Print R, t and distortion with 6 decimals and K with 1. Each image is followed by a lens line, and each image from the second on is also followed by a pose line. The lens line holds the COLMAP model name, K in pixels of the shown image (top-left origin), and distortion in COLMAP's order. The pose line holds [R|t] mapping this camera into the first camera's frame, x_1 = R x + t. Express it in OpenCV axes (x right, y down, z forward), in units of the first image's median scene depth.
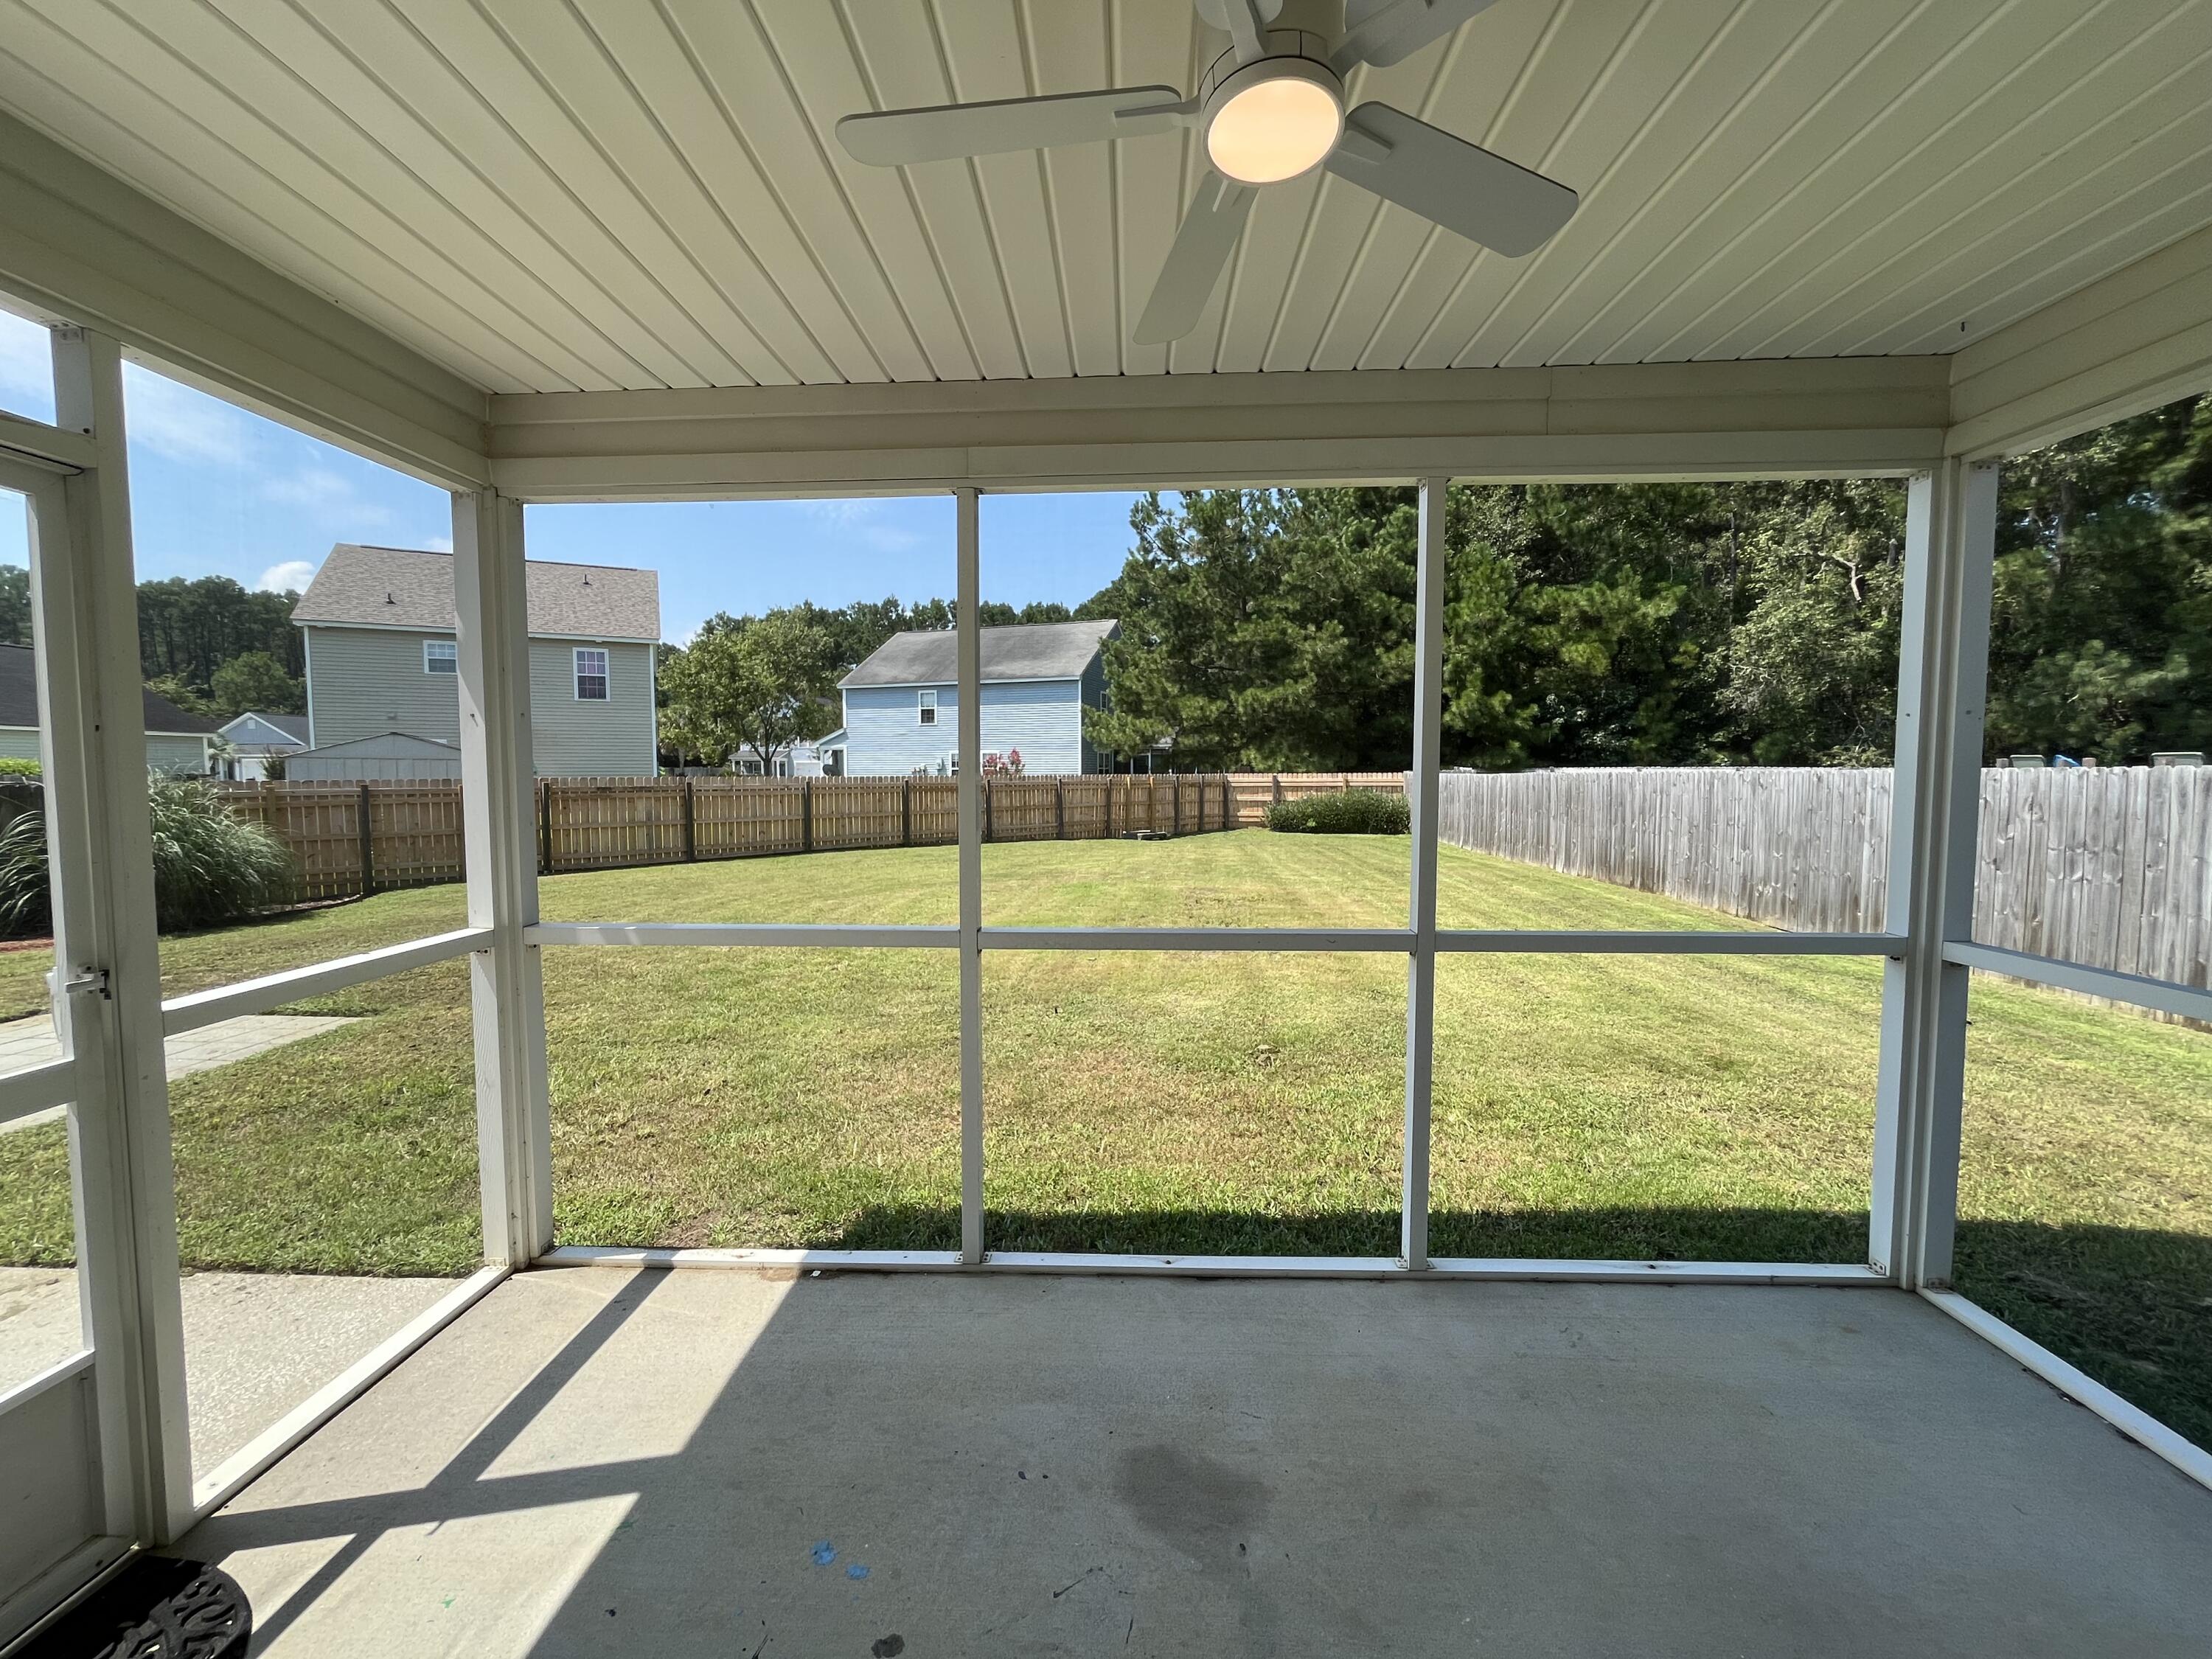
lens RADIAL K [[897.3, 0, 1099.8], [0, 897.3, 832.0], [0, 0, 1]] dist [0.008187, -0.000317]
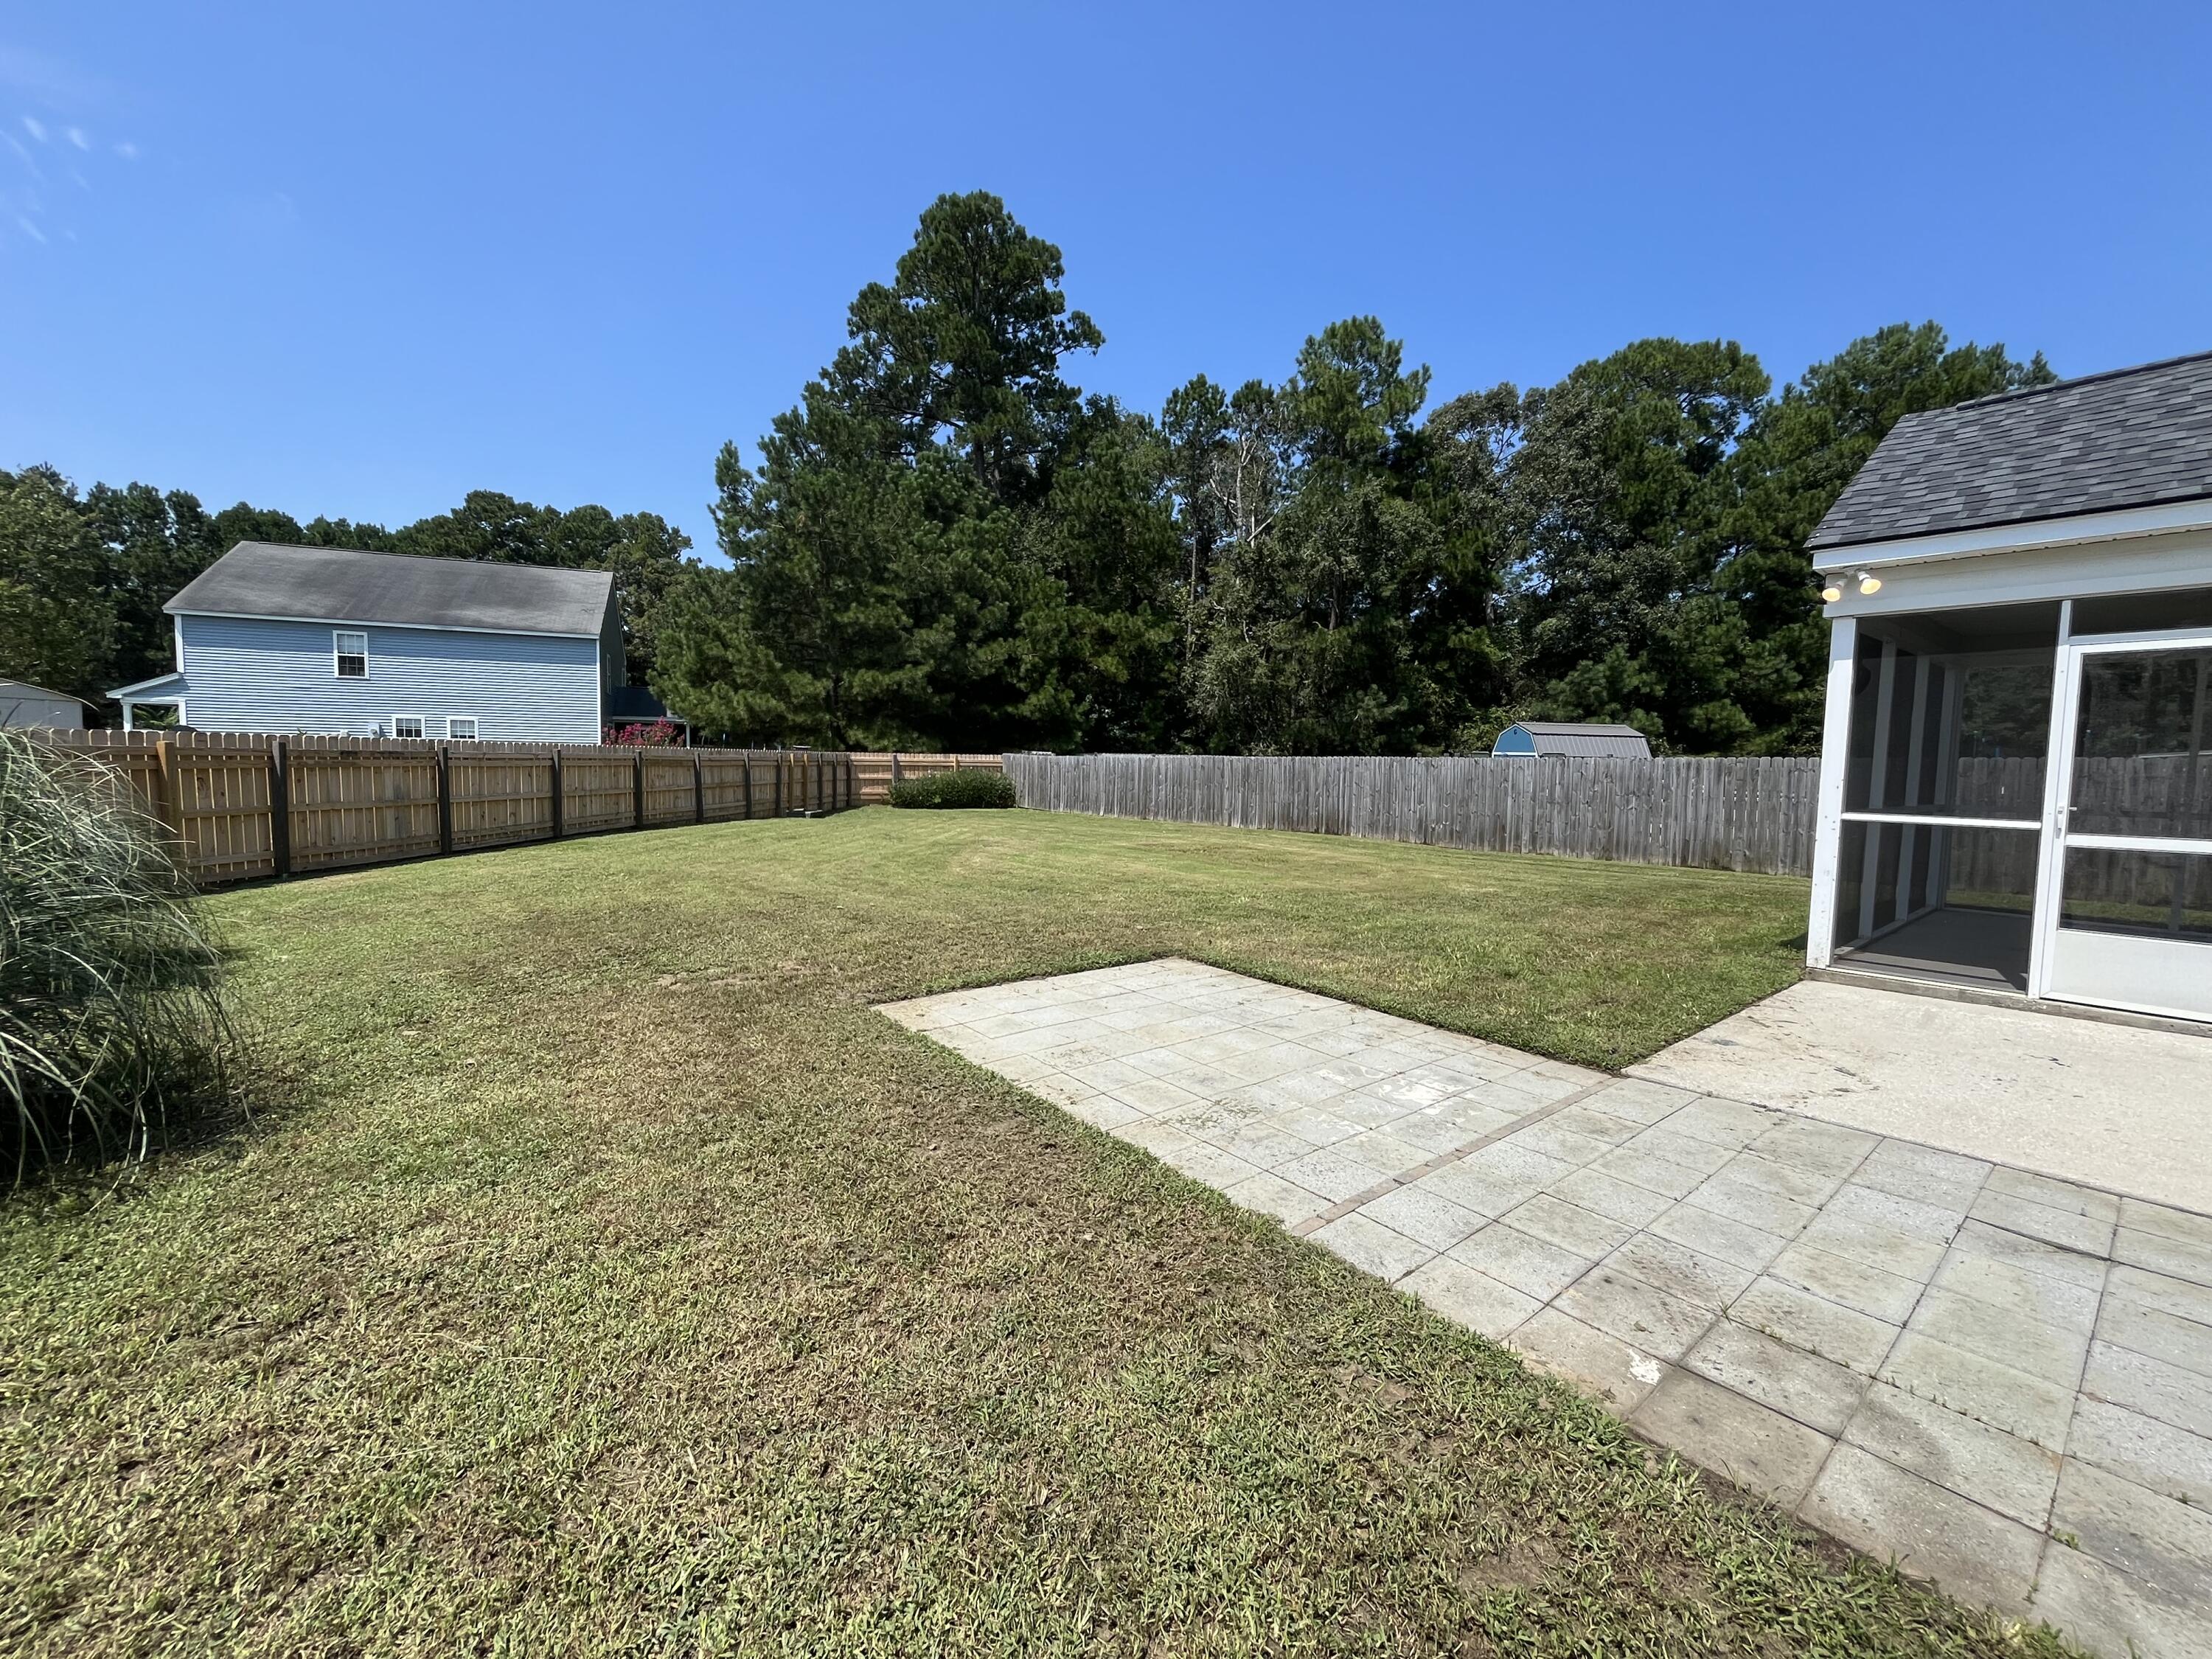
lens RADIAL K [[897.3, 0, 1101.3], [0, 897.3, 821.9], [0, 0, 1]] dist [0.008187, -0.000317]
pose [[0.759314, -0.028951, 0.650081, -0.309886], [0.024143, 0.999575, 0.016315, 0.004249], [-0.650277, 0.003307, 0.759690, 0.041700]]
